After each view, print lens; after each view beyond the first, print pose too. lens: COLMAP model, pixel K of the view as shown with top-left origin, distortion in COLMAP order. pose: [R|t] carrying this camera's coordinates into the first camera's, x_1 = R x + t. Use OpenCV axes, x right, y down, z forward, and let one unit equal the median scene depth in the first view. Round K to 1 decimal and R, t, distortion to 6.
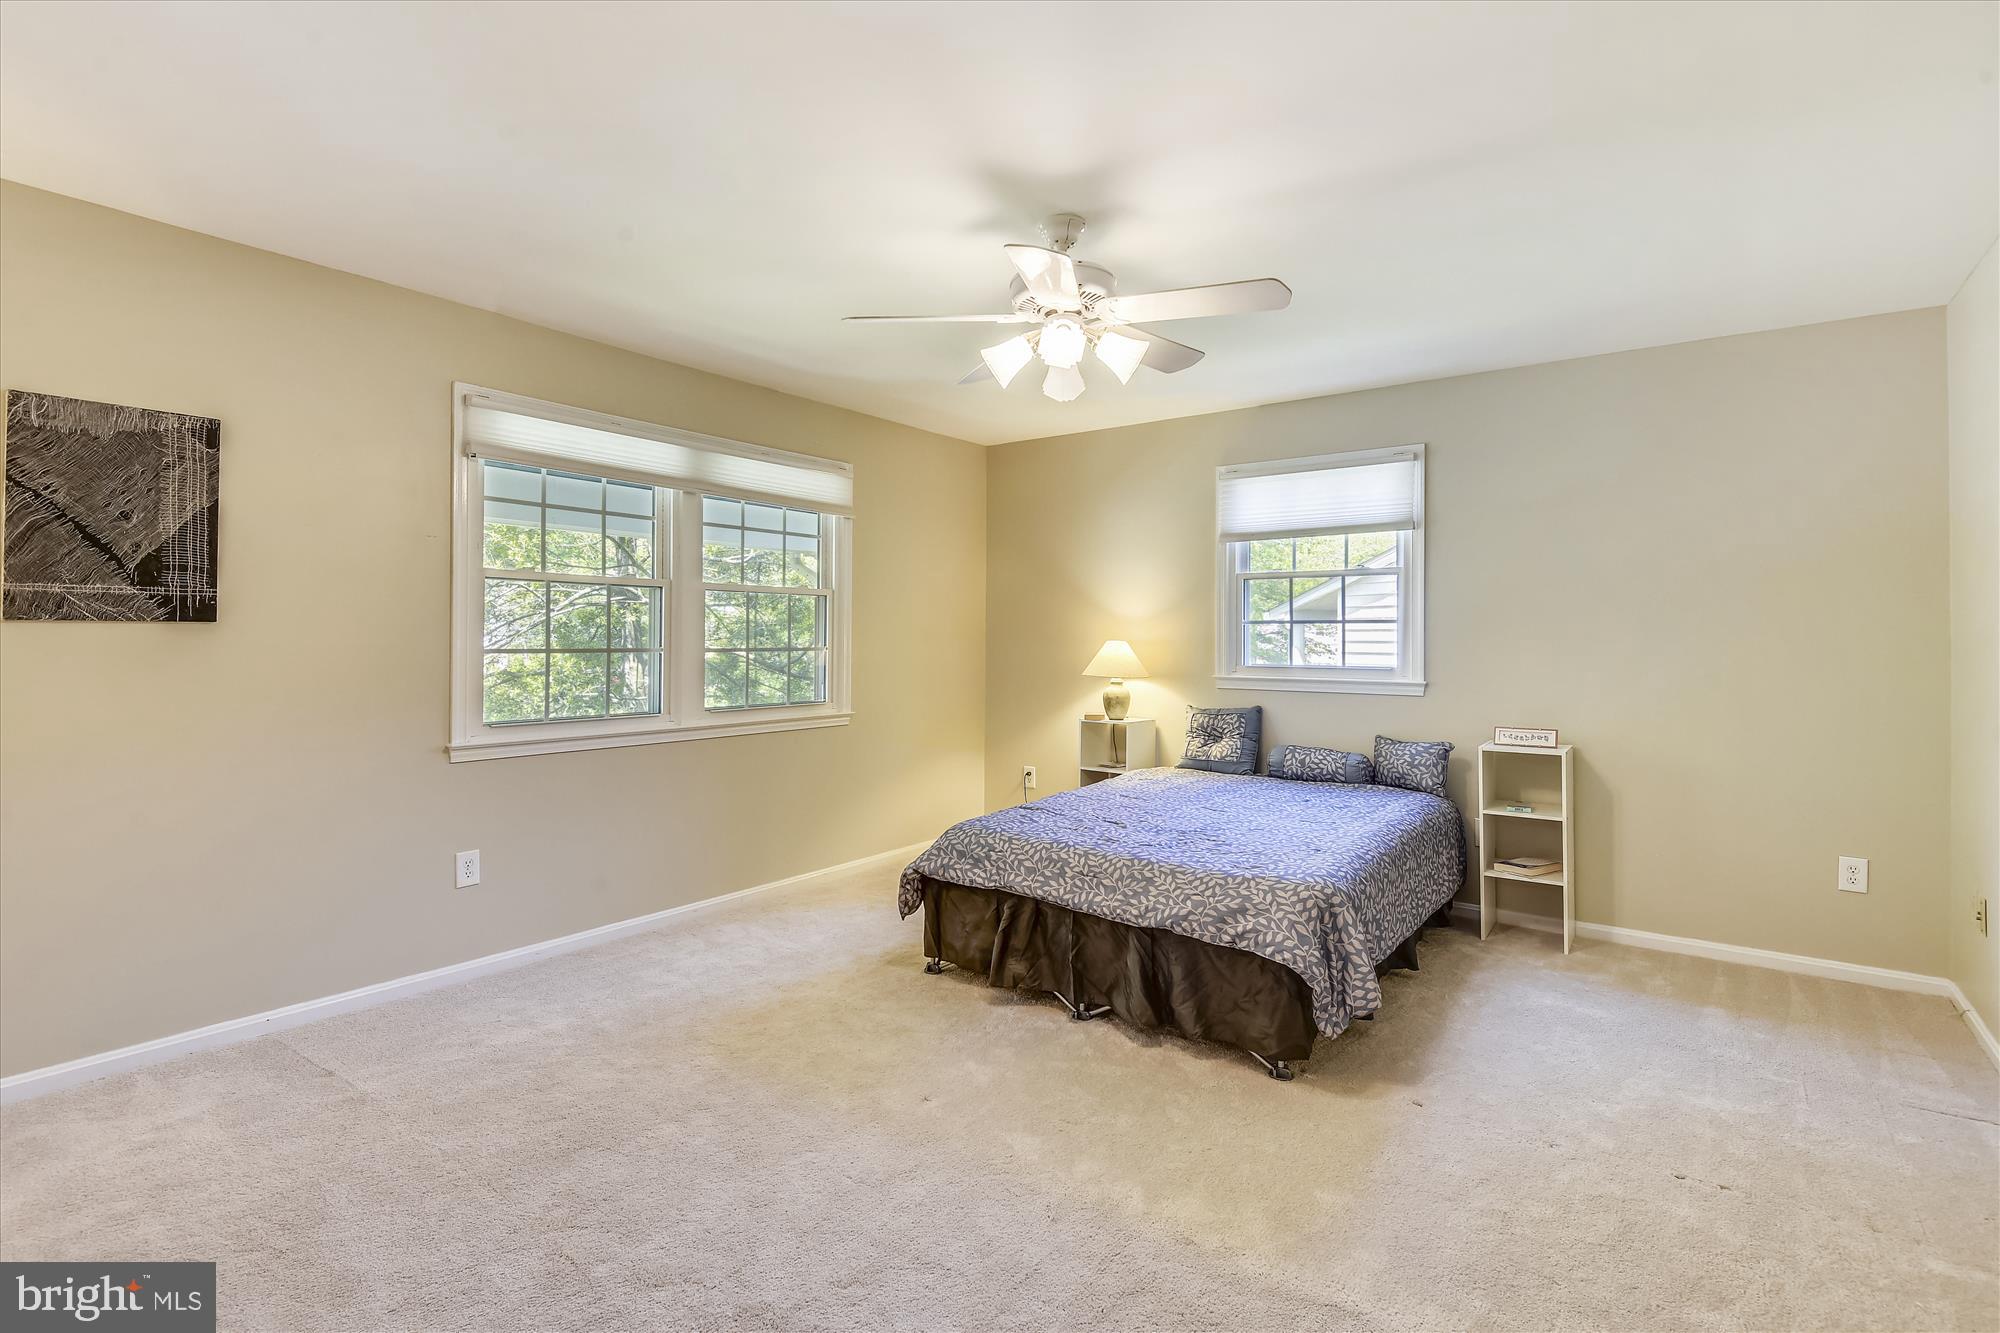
lens RADIAL K [[928.9, 0, 992.2], [0, 928.9, 639.8], [0, 0, 1]] dist [0.004770, -0.000169]
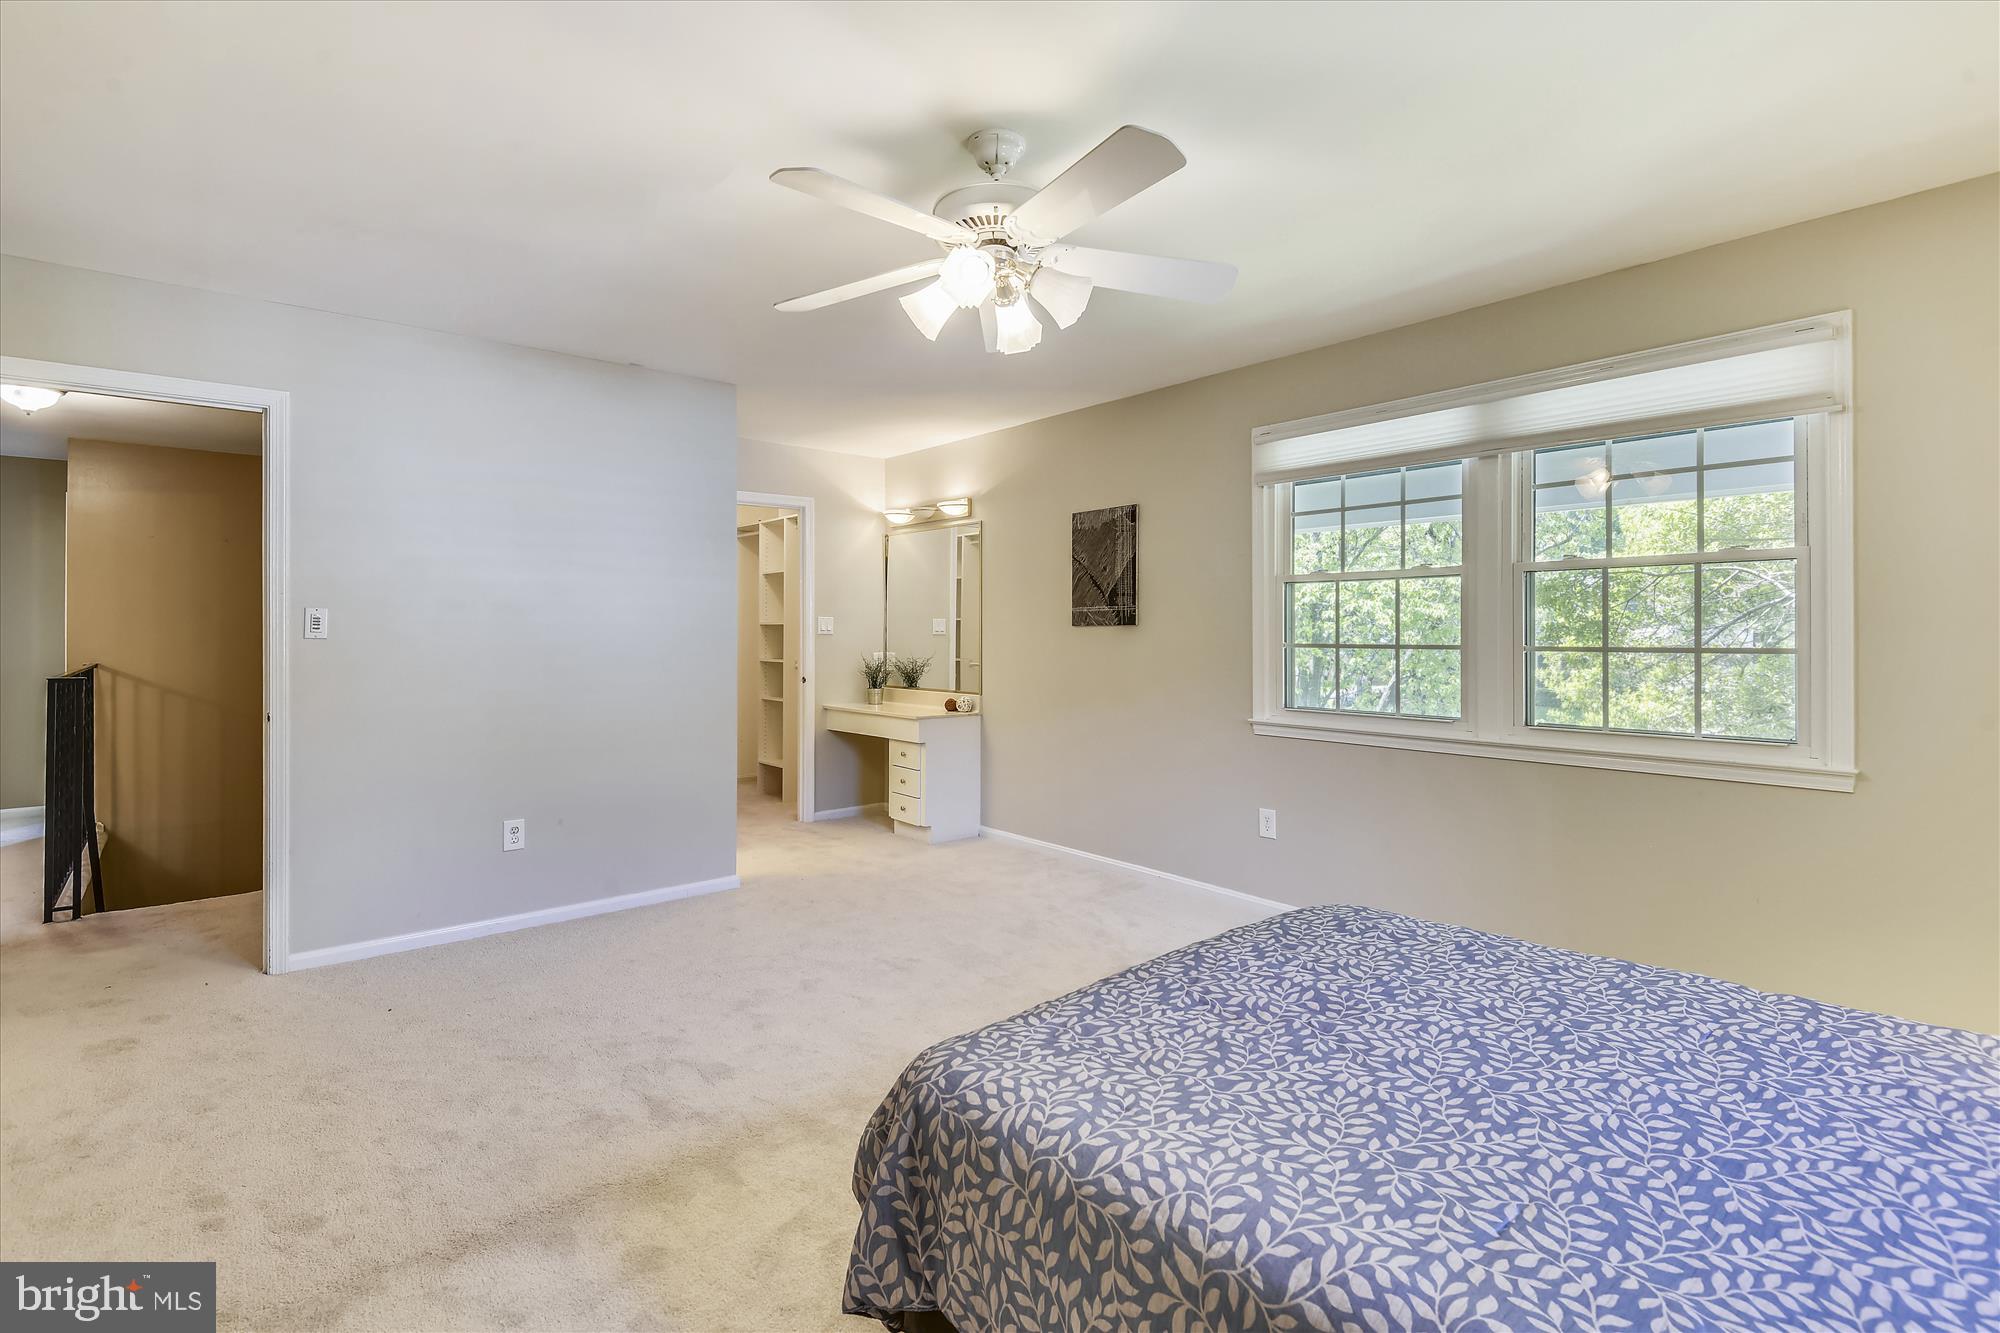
lens RADIAL K [[928.9, 0, 992.2], [0, 928.9, 639.8], [0, 0, 1]] dist [0.004770, -0.000169]
pose [[-0.215904, -0.000037, -0.976415, 0.714947], [-0.002476, 0.999997, 0.000509, 0.005942], [0.976411, 0.002528, -0.215904, 0.928172]]
